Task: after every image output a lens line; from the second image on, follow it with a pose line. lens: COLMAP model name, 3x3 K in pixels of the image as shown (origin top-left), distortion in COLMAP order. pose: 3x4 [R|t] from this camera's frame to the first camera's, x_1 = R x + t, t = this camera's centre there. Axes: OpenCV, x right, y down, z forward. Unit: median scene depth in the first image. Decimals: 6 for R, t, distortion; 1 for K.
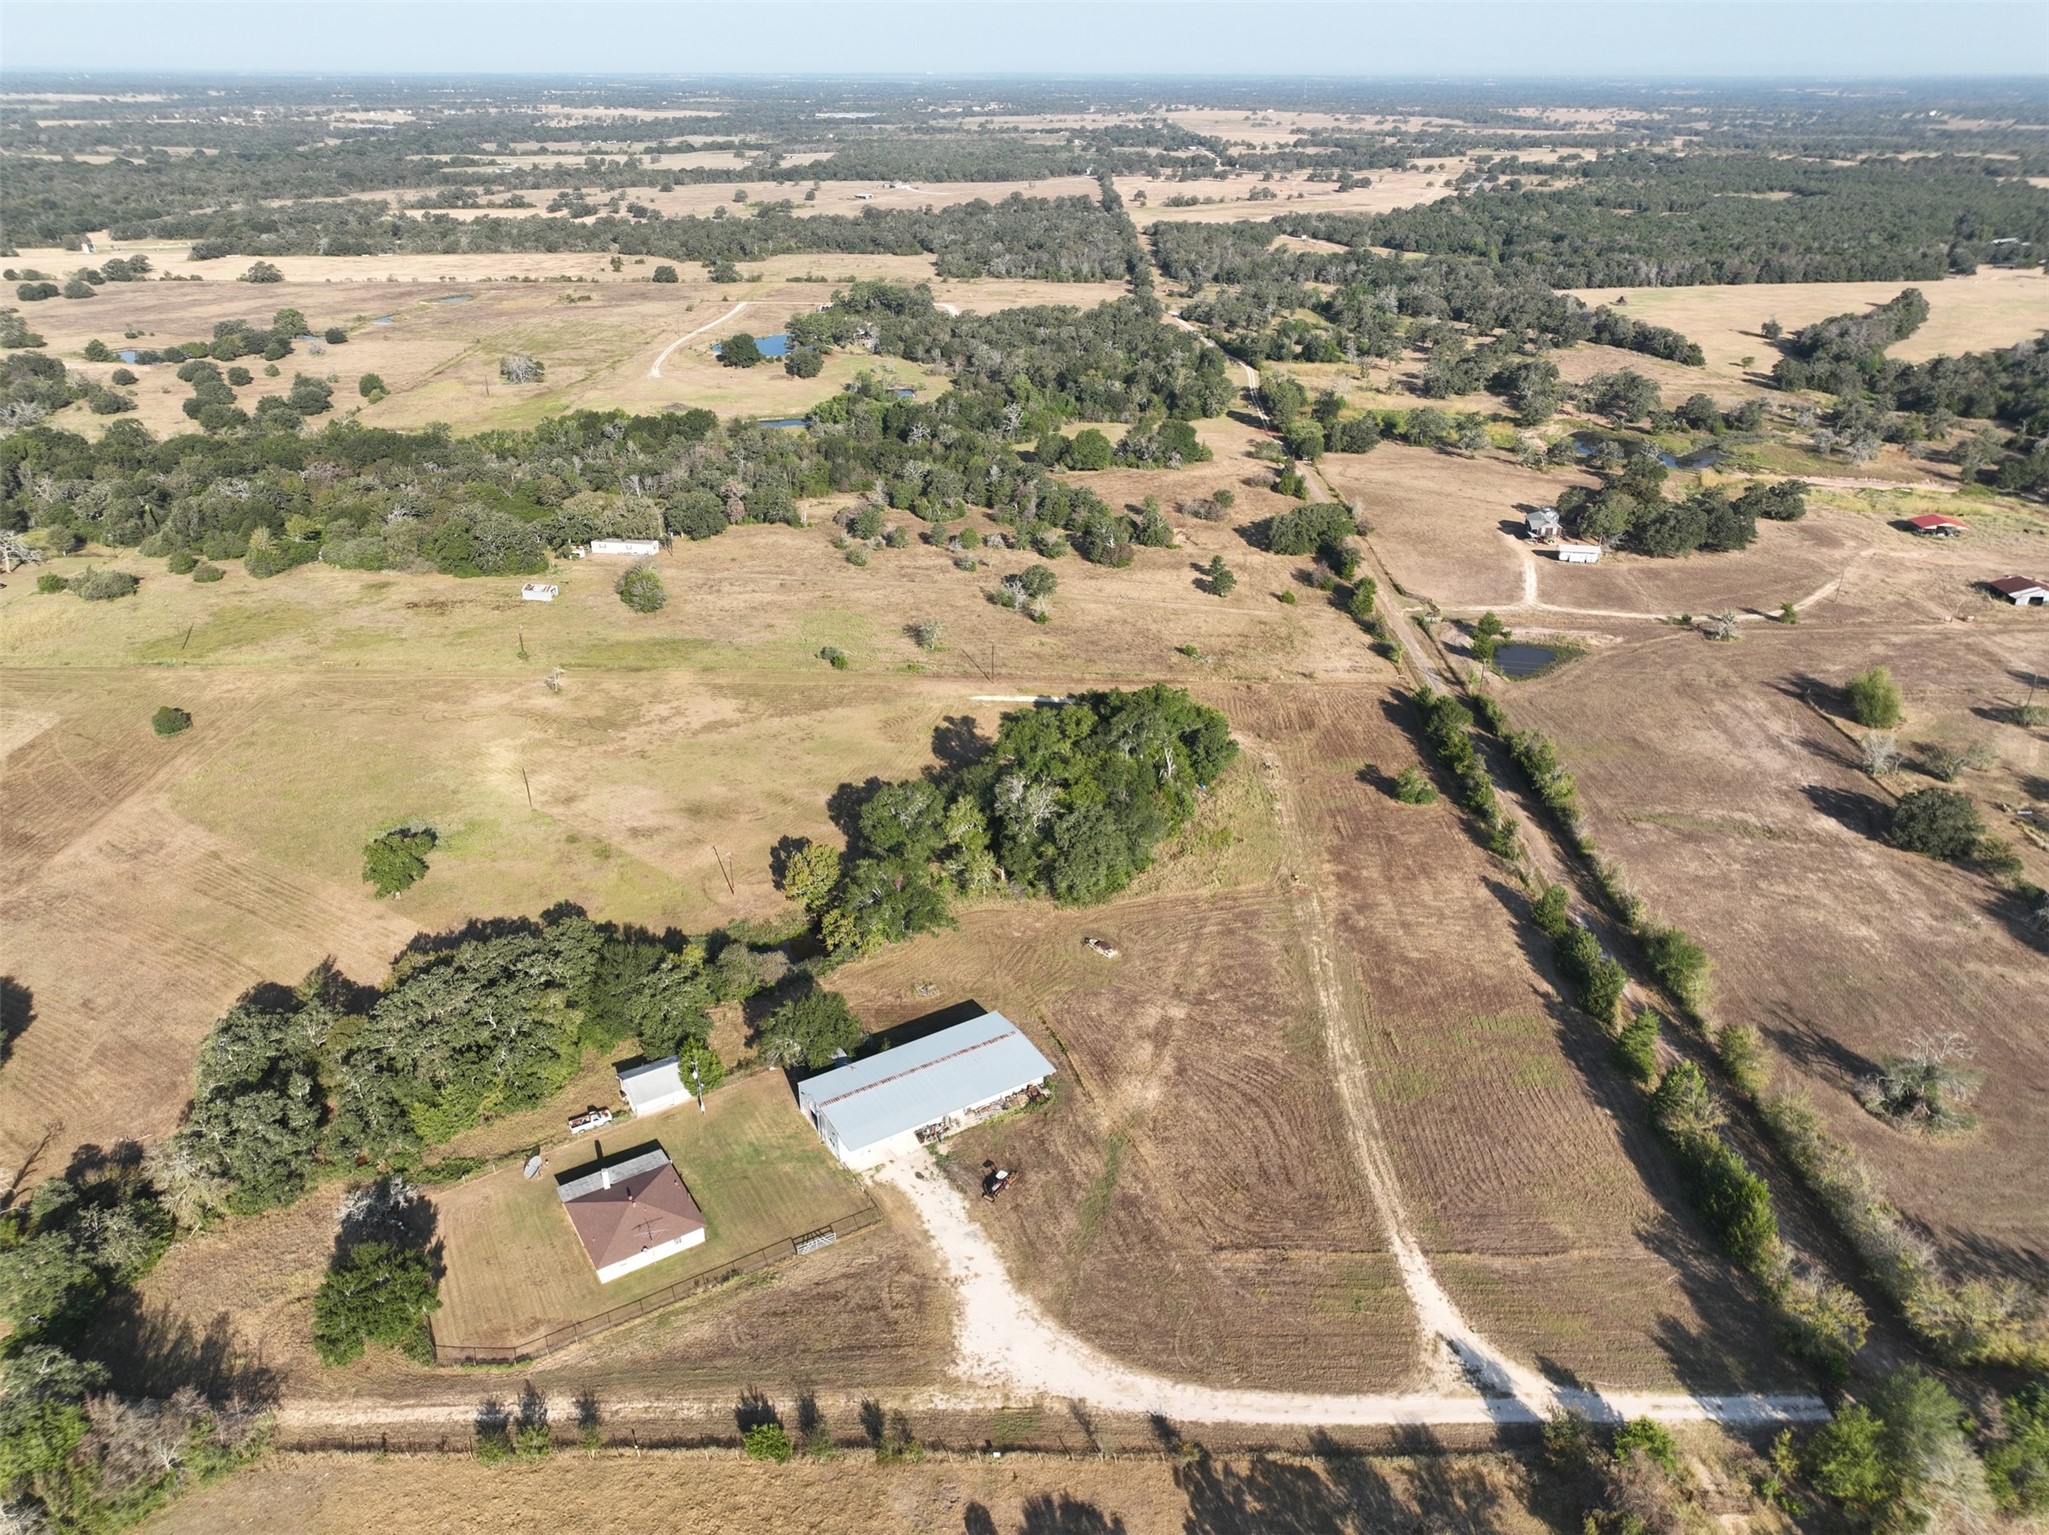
lens RADIAL K [[1438.5, 0, 1025.0], [0, 1438.5, 773.2], [0, 0, 1]] dist [0.000882, 0.014309]
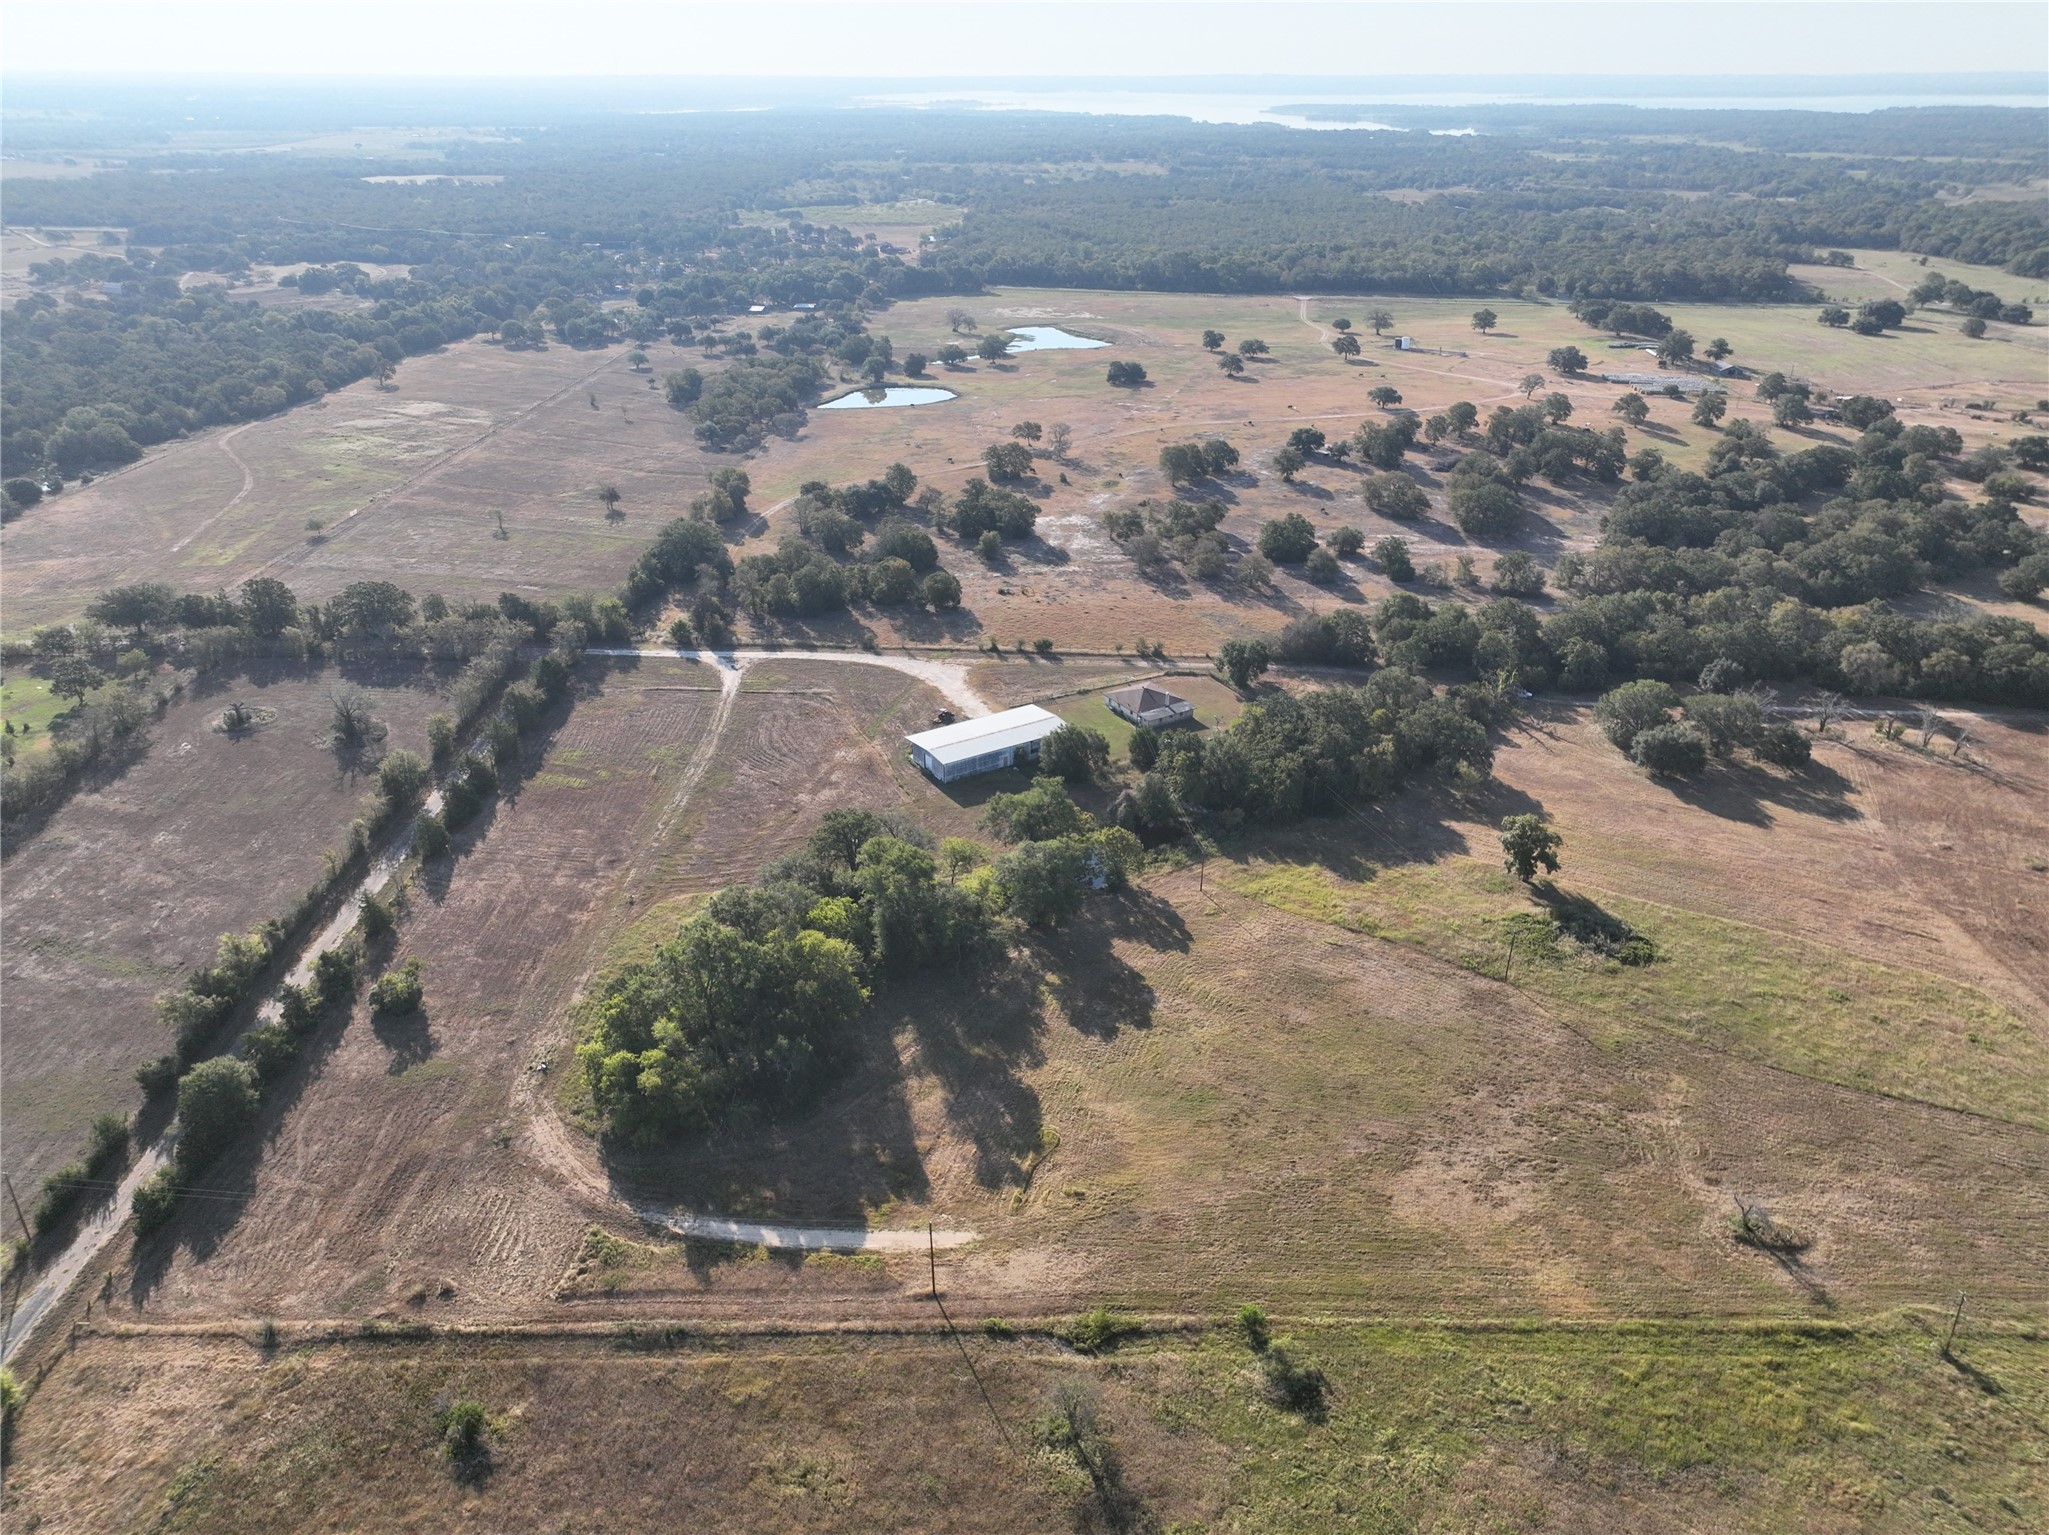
lens RADIAL K [[1438.5, 0, 1018.7], [0, 1438.5, 769.2], [0, 0, 1]] dist [0.000882, 0.014309]
pose [[-0.999778, 0.002791, -0.020900, -0.045351], [-0.014723, 0.617176, 0.786688, -0.668448], [0.015094, 0.786821, -0.616997, 1.373480]]
